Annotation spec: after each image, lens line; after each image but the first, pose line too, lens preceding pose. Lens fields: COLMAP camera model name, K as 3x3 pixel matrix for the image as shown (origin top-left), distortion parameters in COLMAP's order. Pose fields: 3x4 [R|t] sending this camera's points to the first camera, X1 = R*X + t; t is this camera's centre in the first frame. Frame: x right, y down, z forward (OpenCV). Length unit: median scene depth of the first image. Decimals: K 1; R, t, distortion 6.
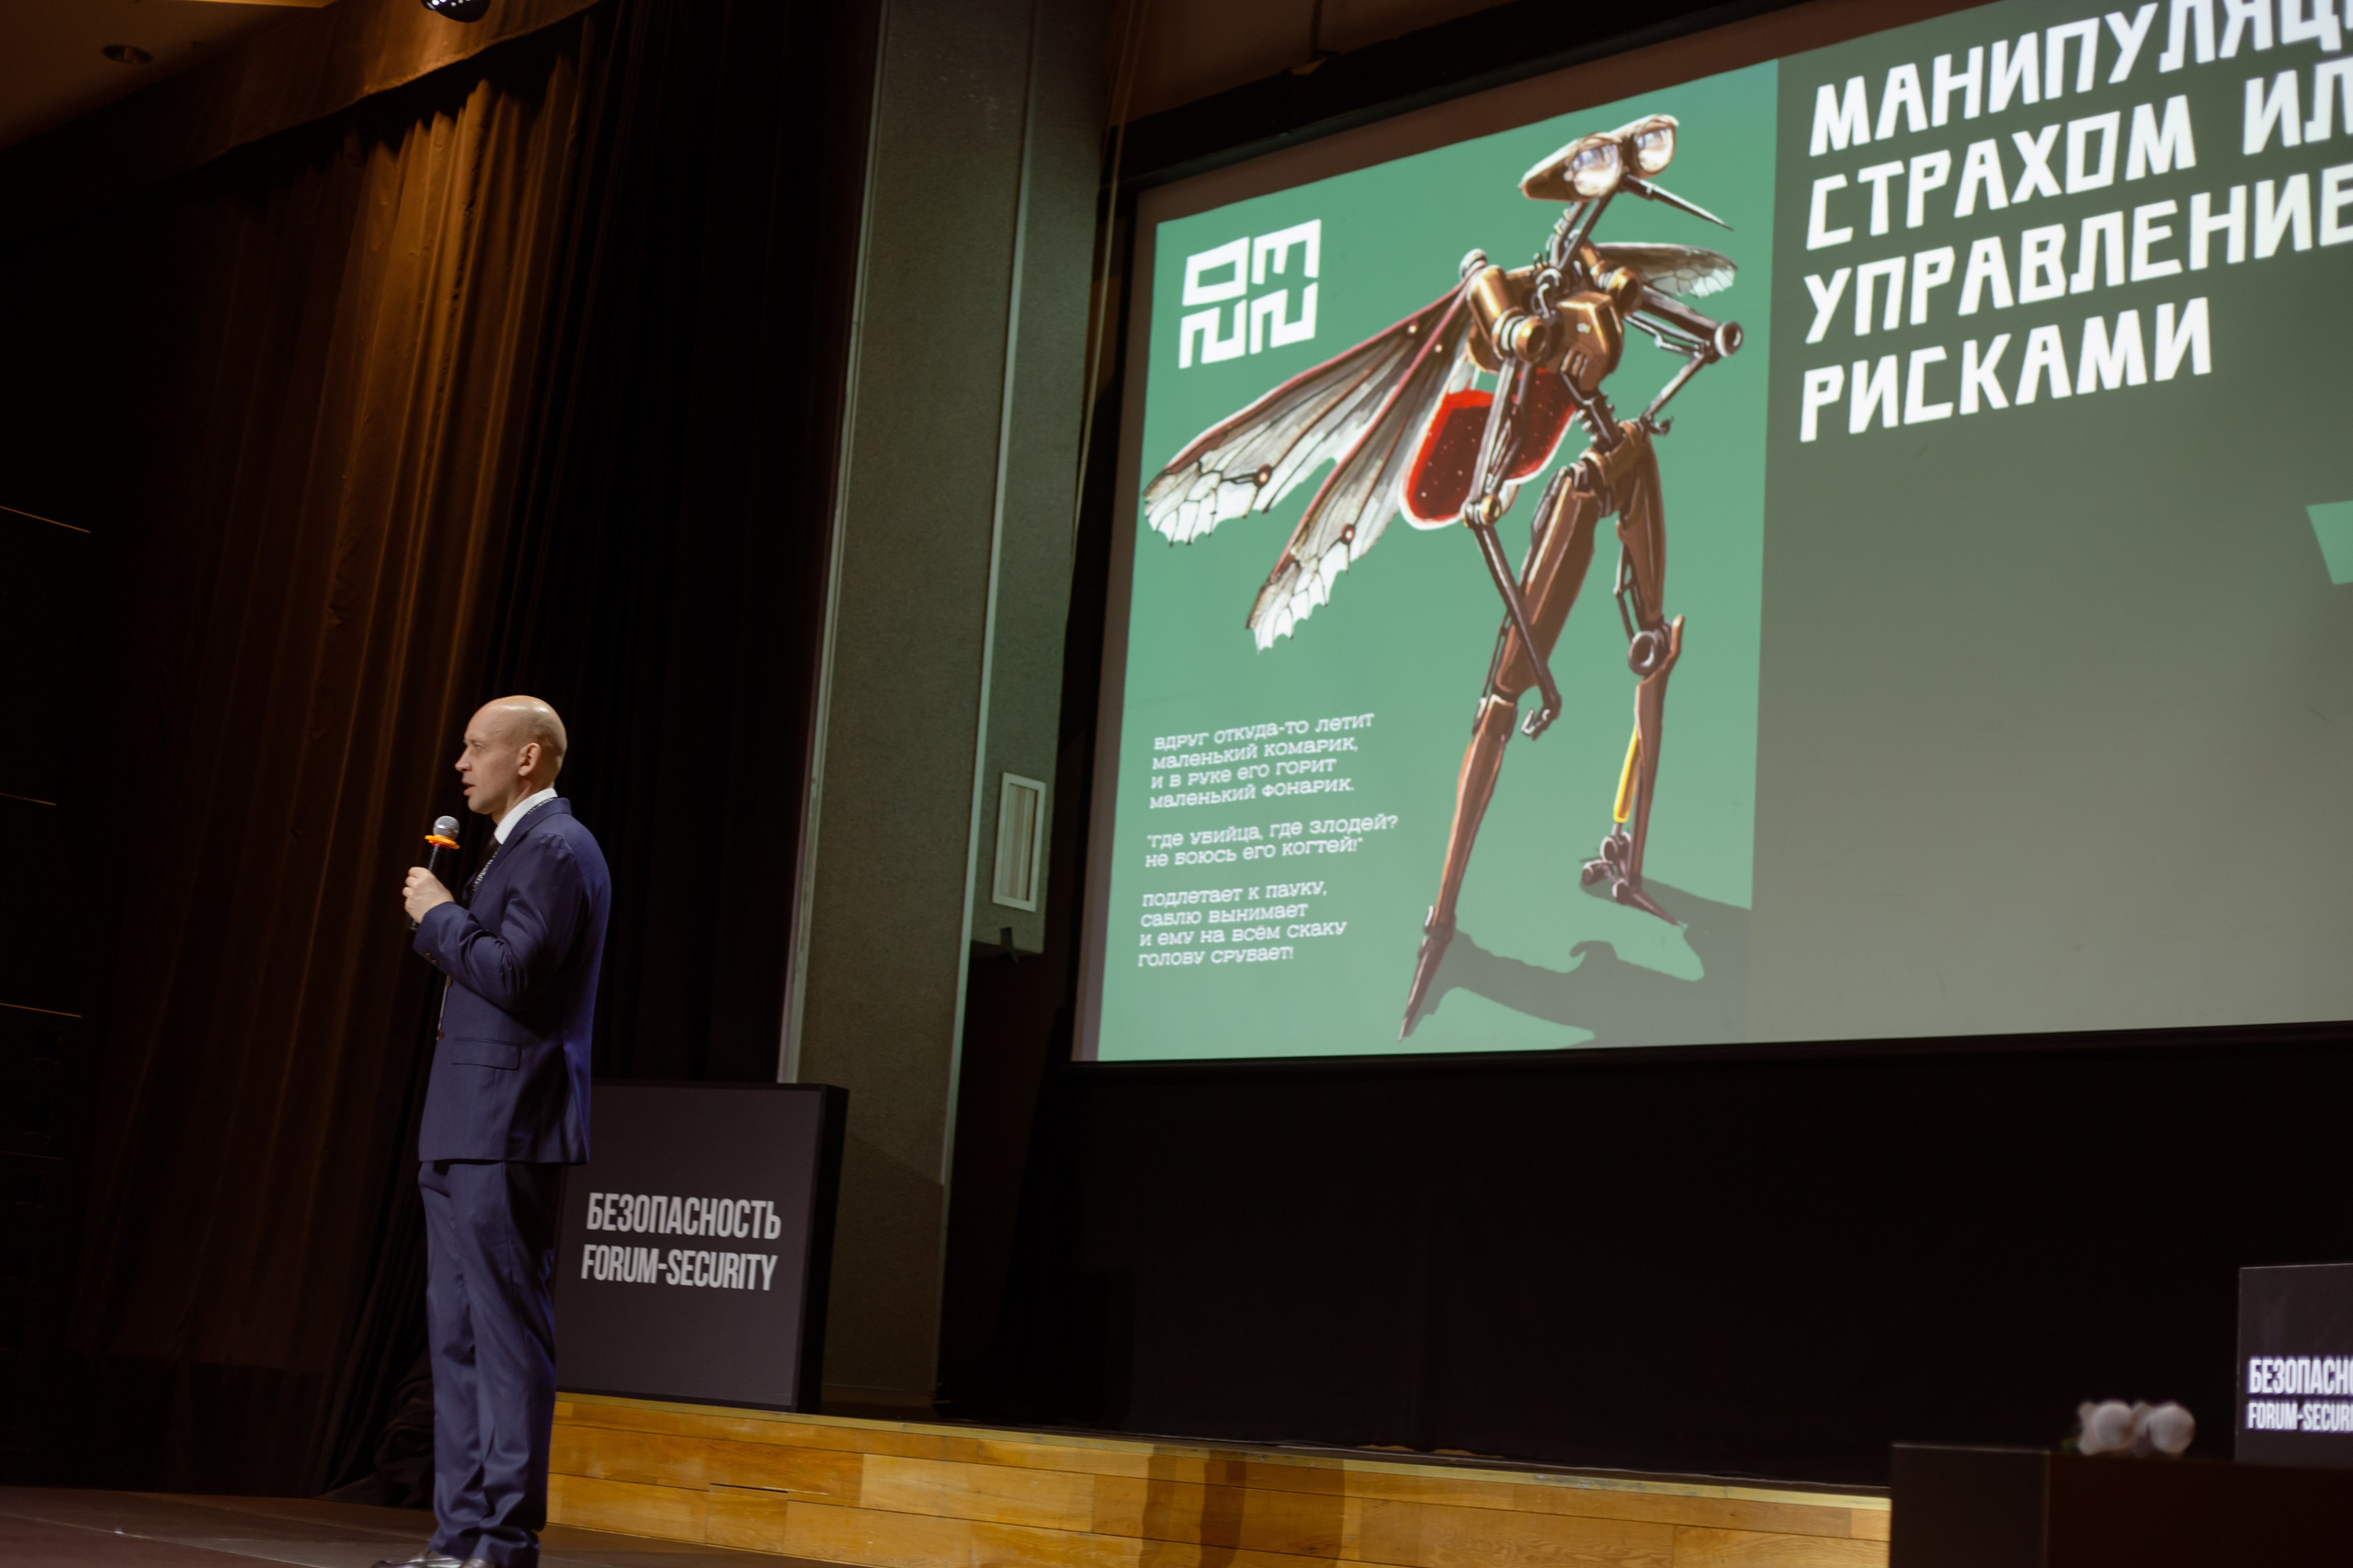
lens RADIAL K [[3351.0, 0, 1184.2], [0, 3351.0, 778.6], [0, 0, 1]] dist [-0.111245, 0.000000]
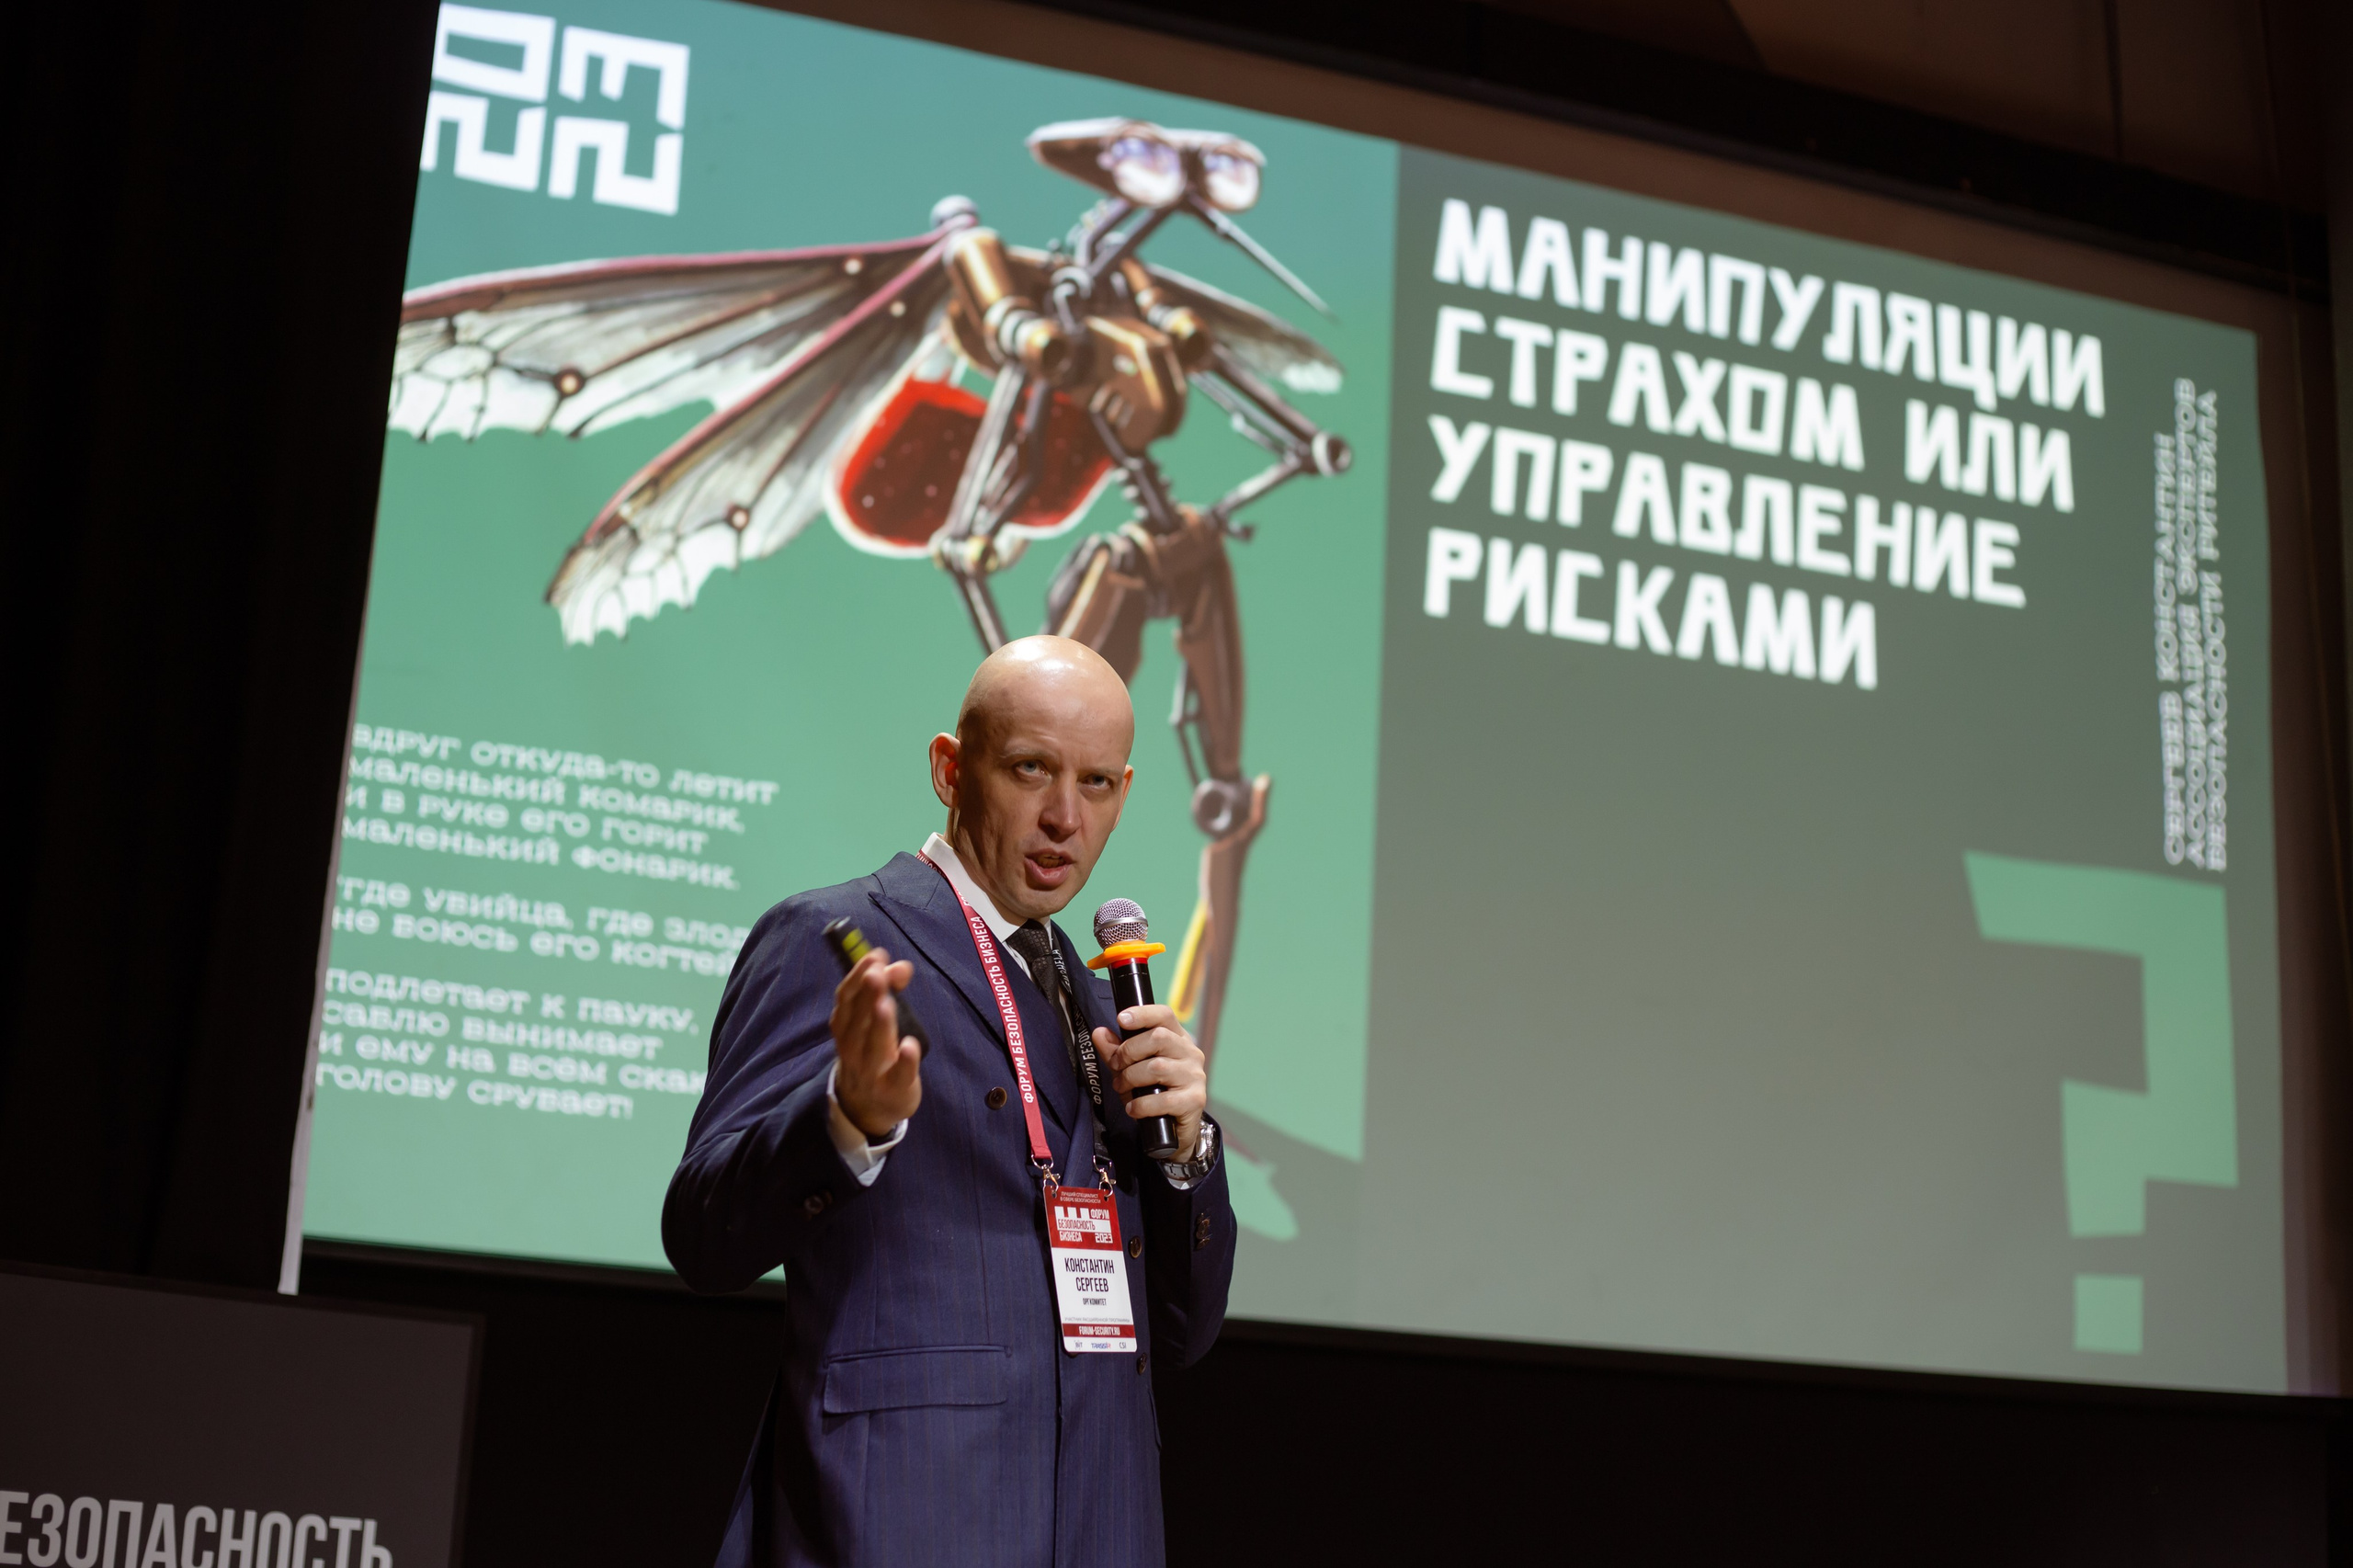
lens RADIAL K [[3351.0, 0, 1175.5], [0, 3351.0, 794.7], [0, 0, 1]] dist [-0.111245, 0.000000]
pose [[0.426833, 0.173818, 0.887469, -0.551310], [-0.185537, 0.977310, -0.102179, 0.040112], [-0.885093, -0.121045, 0.449398, 0.632657]]
